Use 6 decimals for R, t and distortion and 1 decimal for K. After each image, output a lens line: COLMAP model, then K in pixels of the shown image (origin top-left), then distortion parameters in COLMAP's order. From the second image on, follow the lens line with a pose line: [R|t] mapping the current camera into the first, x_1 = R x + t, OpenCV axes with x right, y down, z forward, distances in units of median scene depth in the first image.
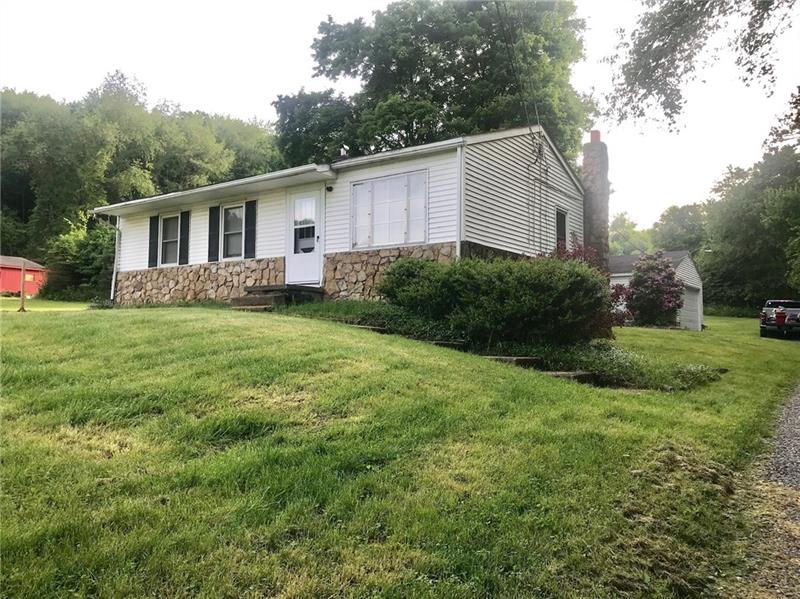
lens RADIAL K [[658.9, 0, 400.0], [0, 658.9, 299.5], [0, 0, 1]] dist [-0.005816, 0.001888]
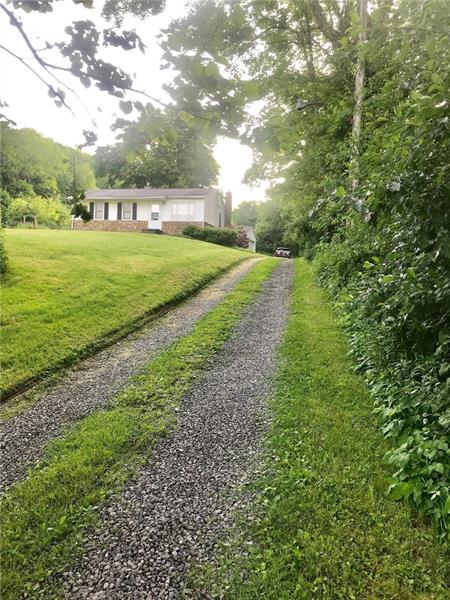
lens RADIAL K [[494.2, 0, 225.0], [0, 494.2, 300.0], [0, 0, 1]] dist [-0.005816, 0.001888]
pose [[0.929738, 0.022484, 0.367535, -0.433118], [-0.059812, 0.994100, 0.090488, 0.052734], [-0.363332, -0.106113, 0.925597, -0.929815]]
